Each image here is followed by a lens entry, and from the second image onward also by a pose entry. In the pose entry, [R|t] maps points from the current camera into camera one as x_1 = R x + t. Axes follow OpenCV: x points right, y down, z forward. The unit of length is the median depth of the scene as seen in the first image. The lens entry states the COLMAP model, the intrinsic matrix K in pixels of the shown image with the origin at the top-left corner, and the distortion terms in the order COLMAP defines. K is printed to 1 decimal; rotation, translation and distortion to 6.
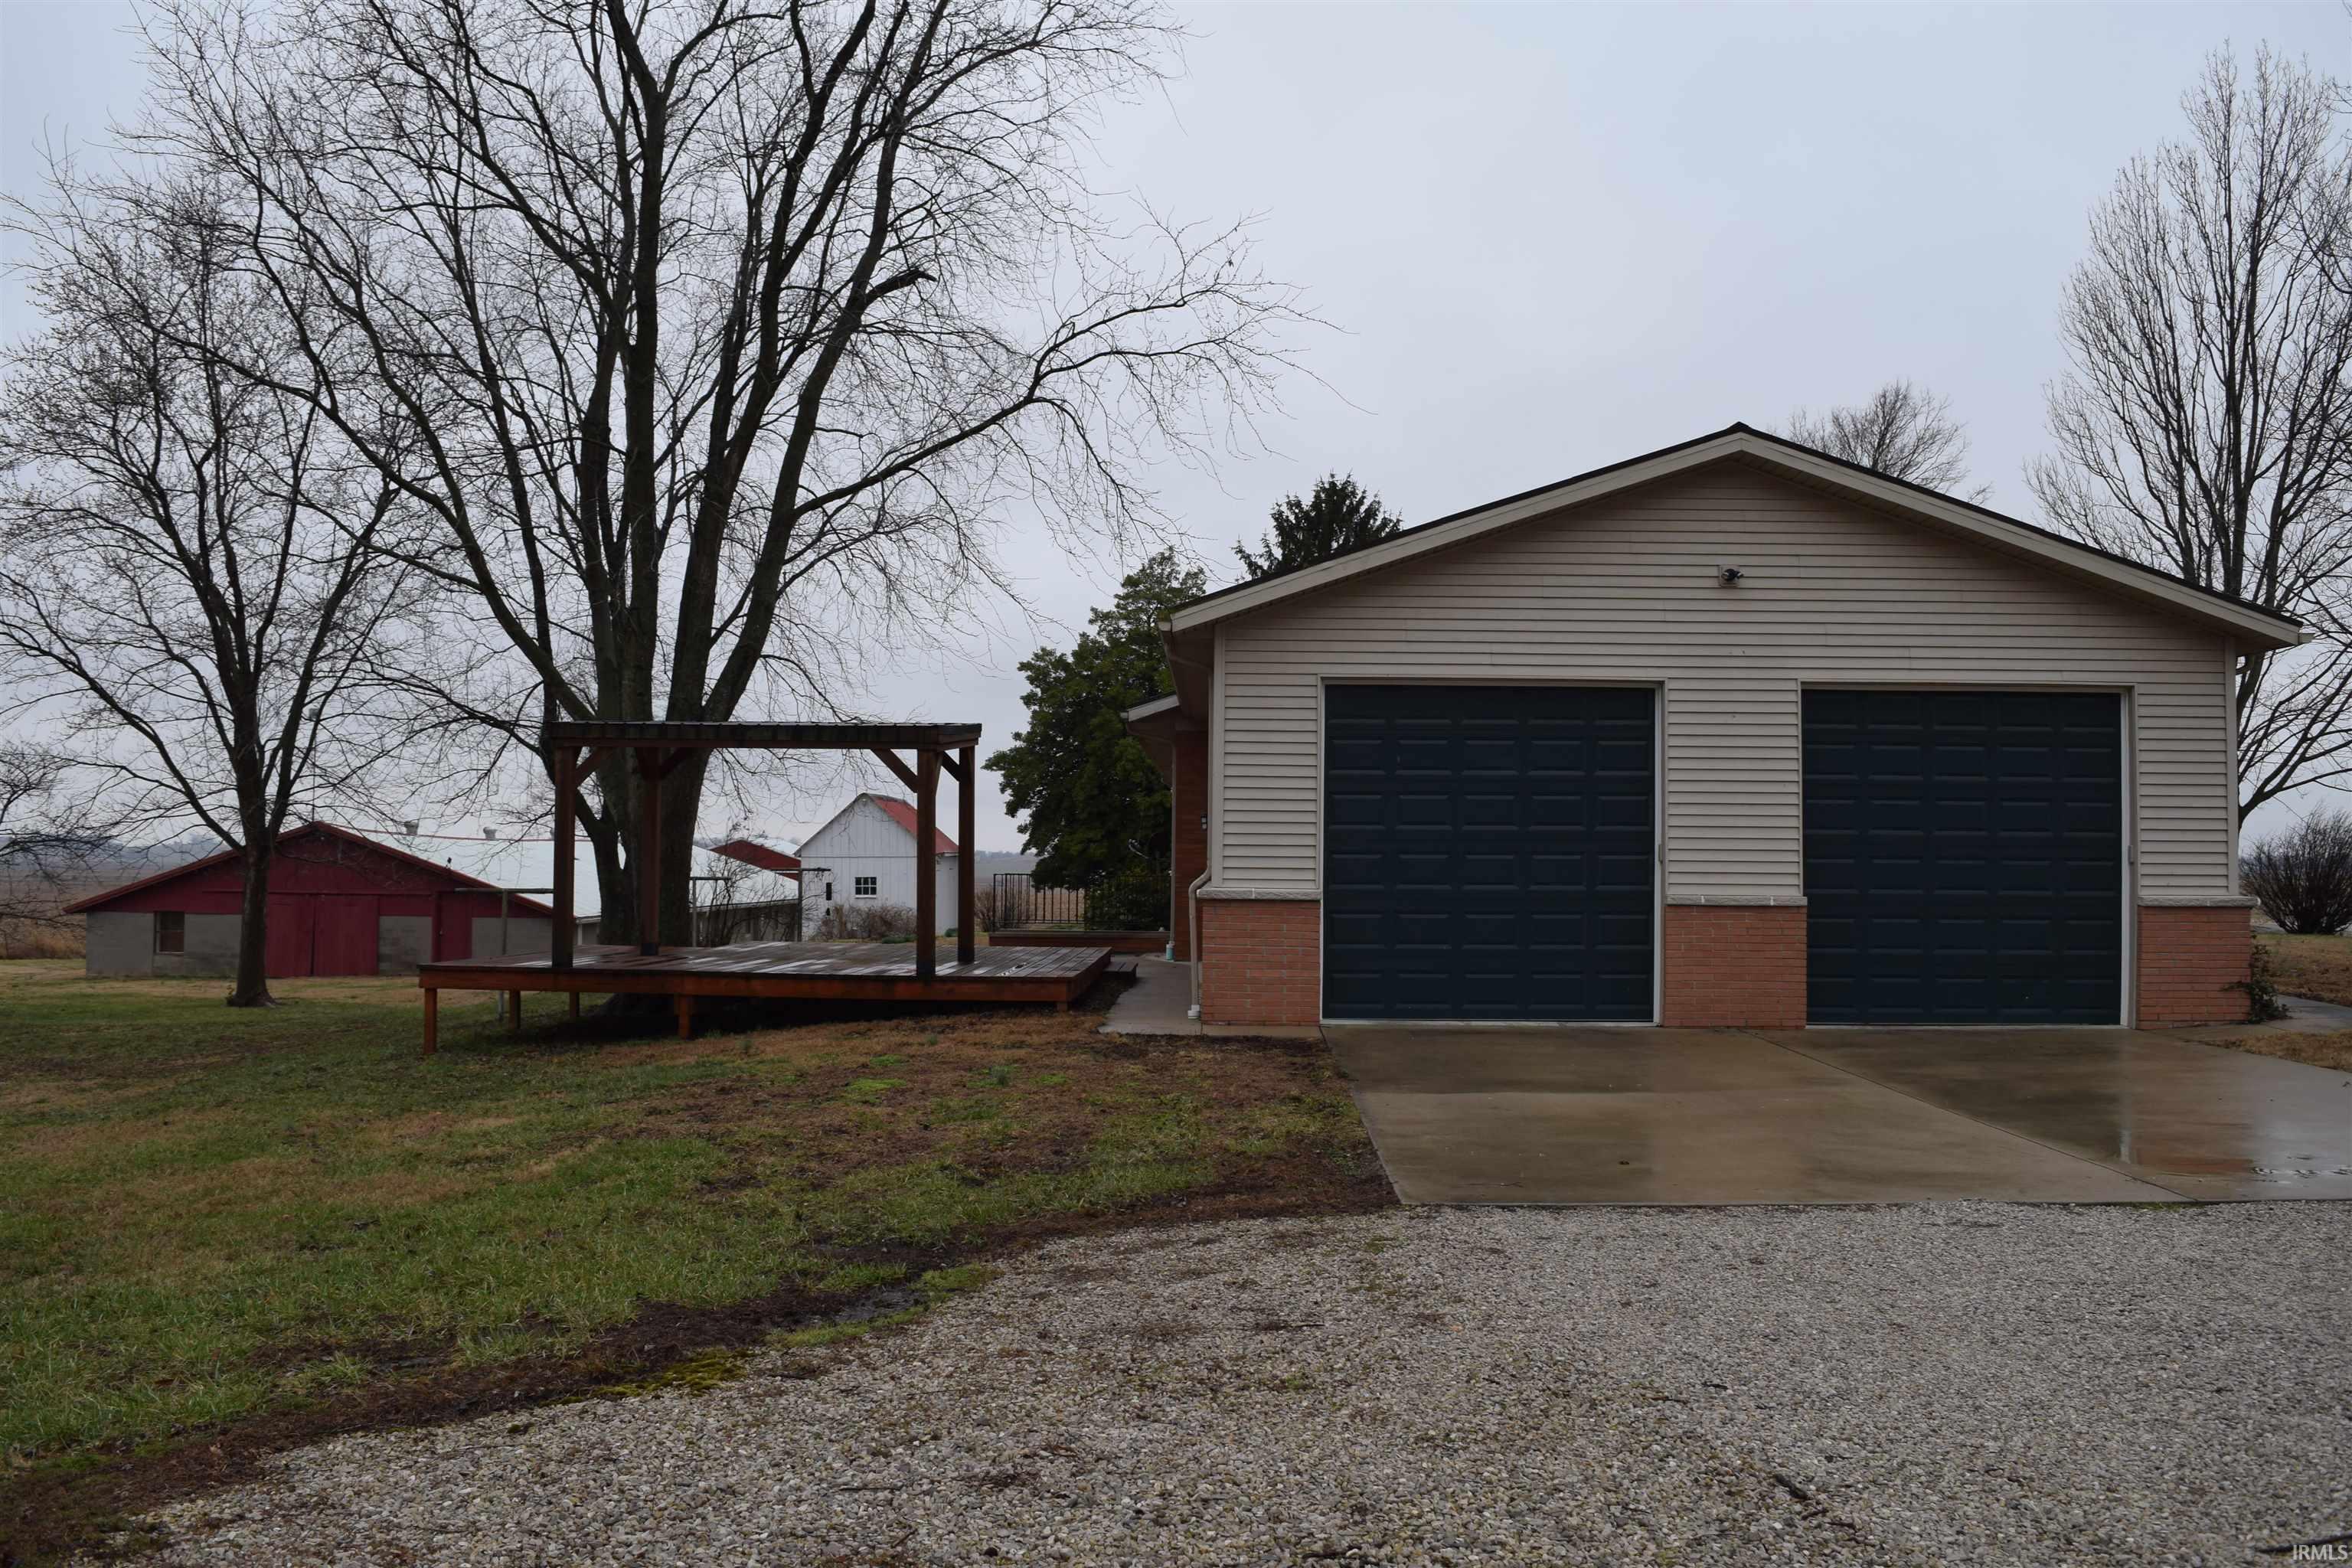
lens RADIAL K [[1852.1, 0, 1176.0], [0, 1852.1, 784.0], [0, 0, 1]] dist [-0.001277, -0.000526]
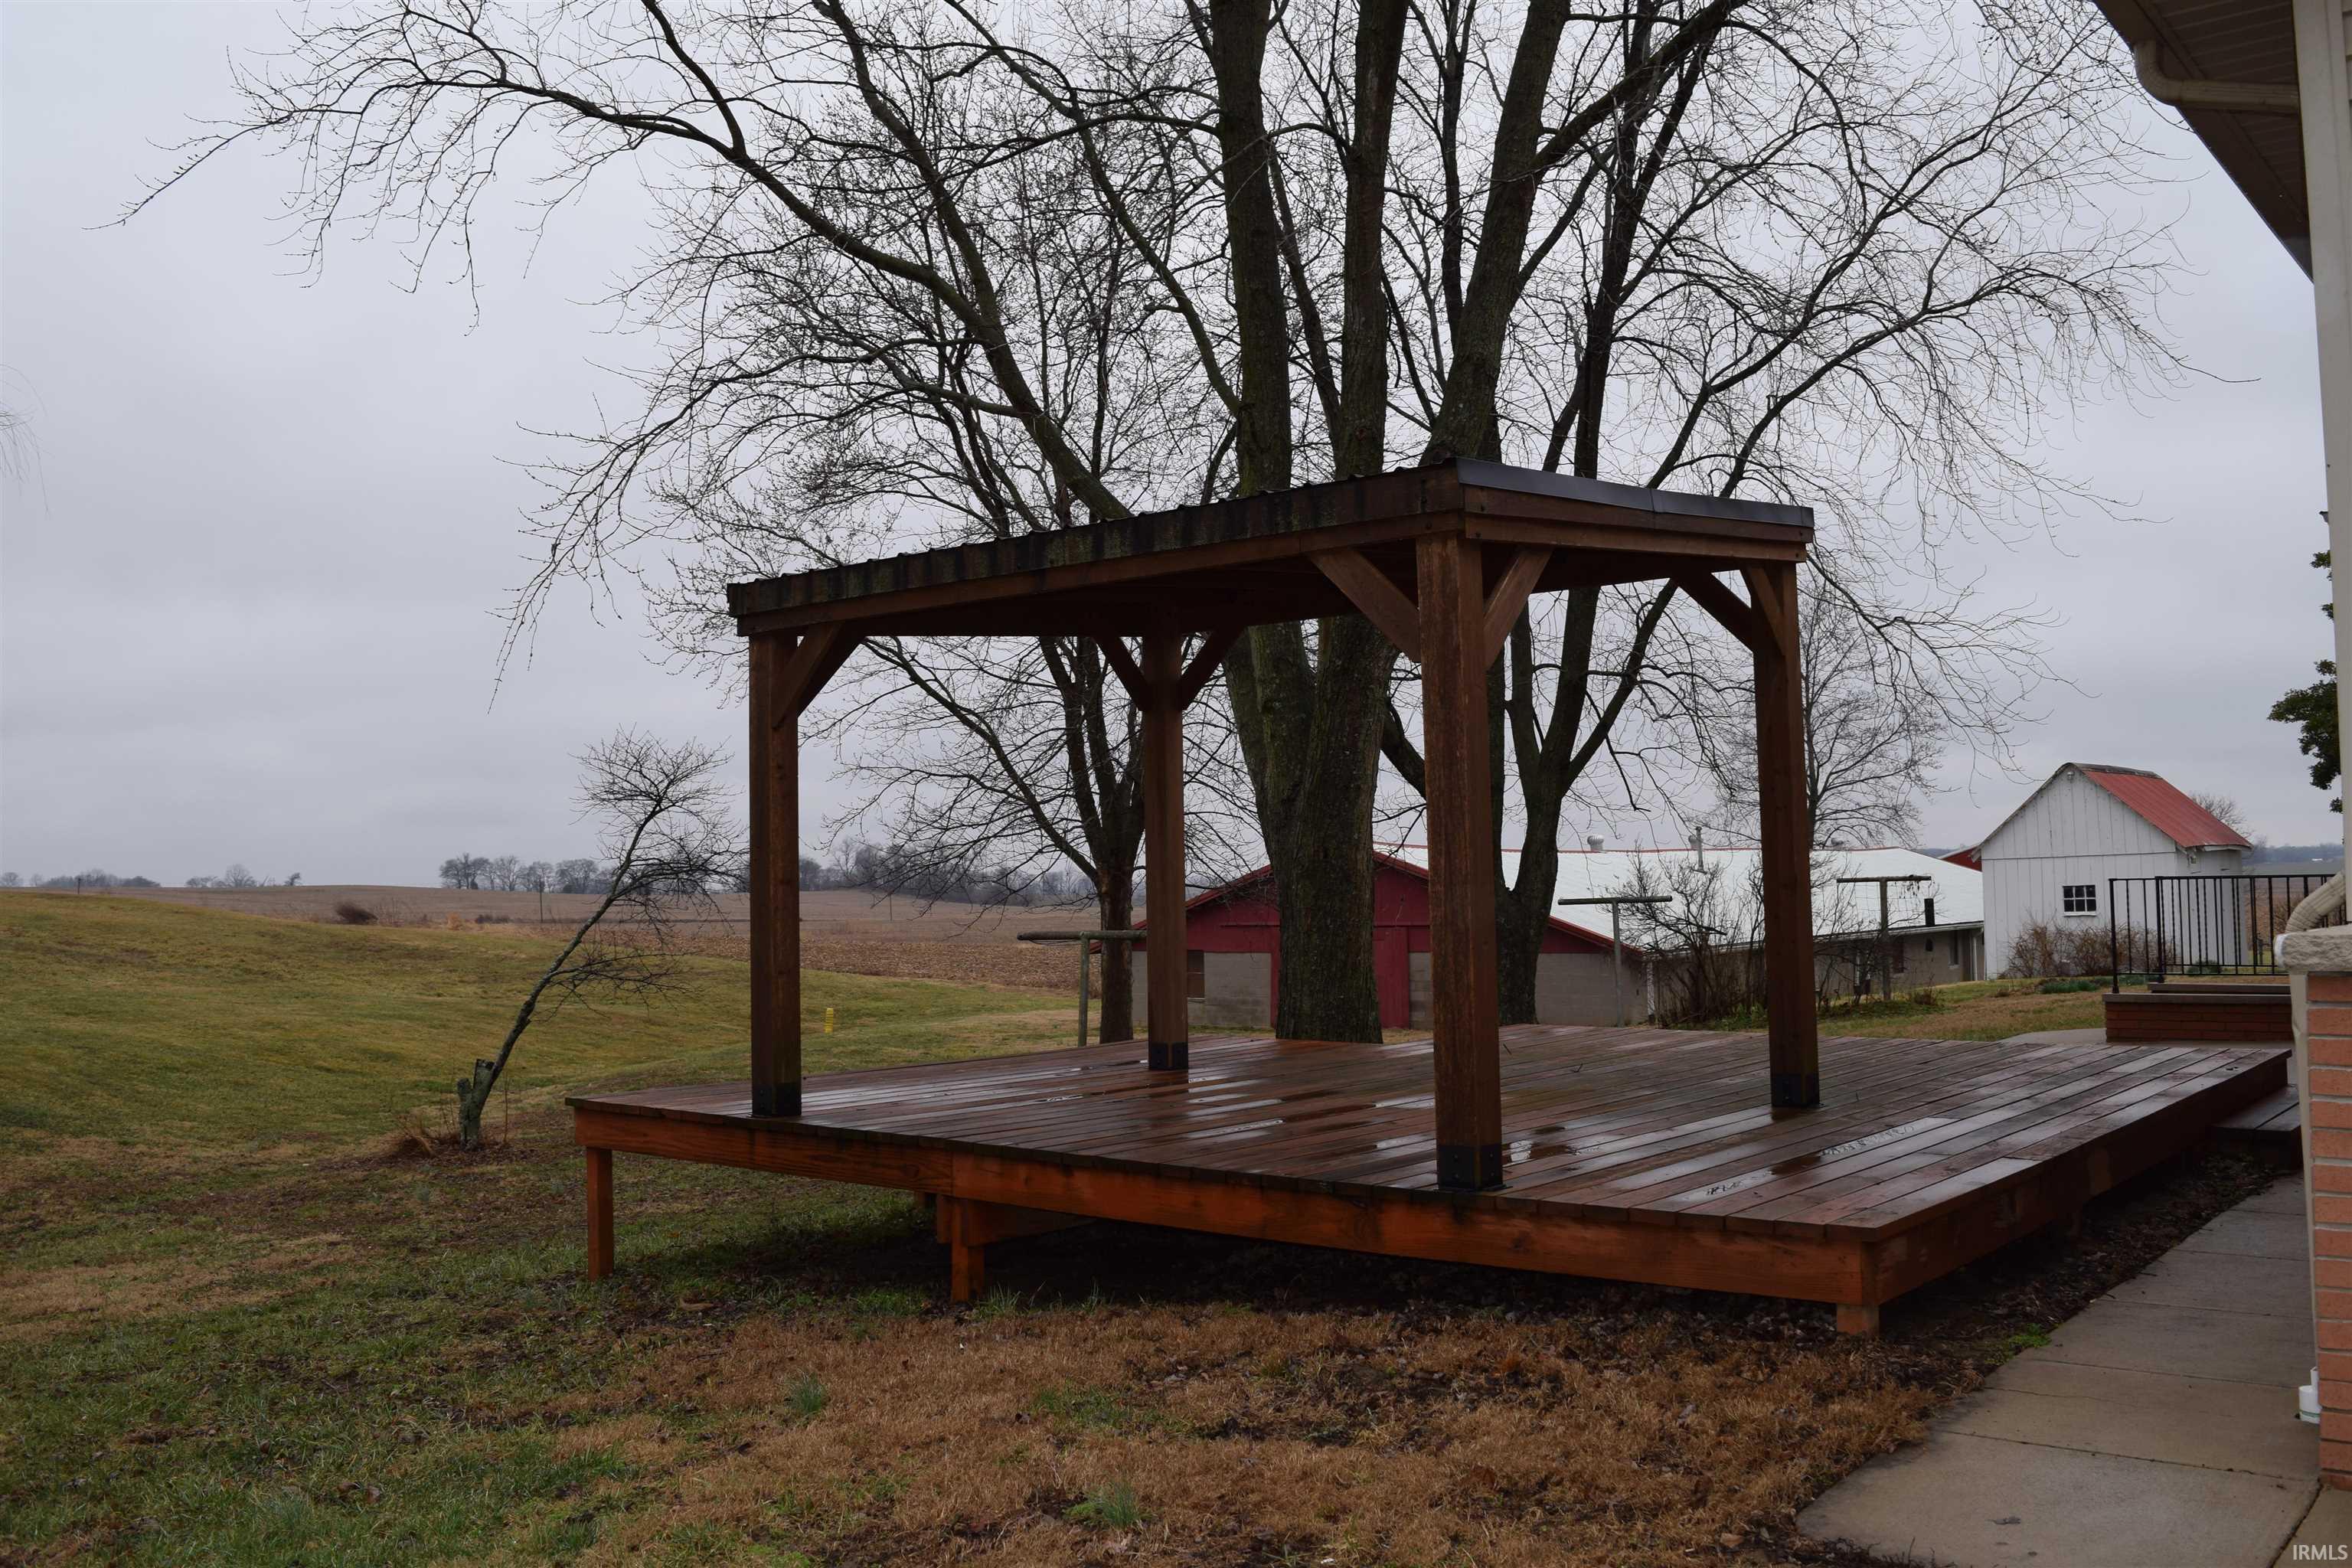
lens RADIAL K [[2026.1, 0, 1176.0], [0, 2026.1, 784.0], [0, 0, 1]] dist [-0.071613, -0.002353]
pose [[0.795017, -0.058050, -0.603802, 0.015651], [0.055665, 0.998192, -0.022674, 0.010838], [0.604027, -0.015584, 0.796811, 0.209645]]
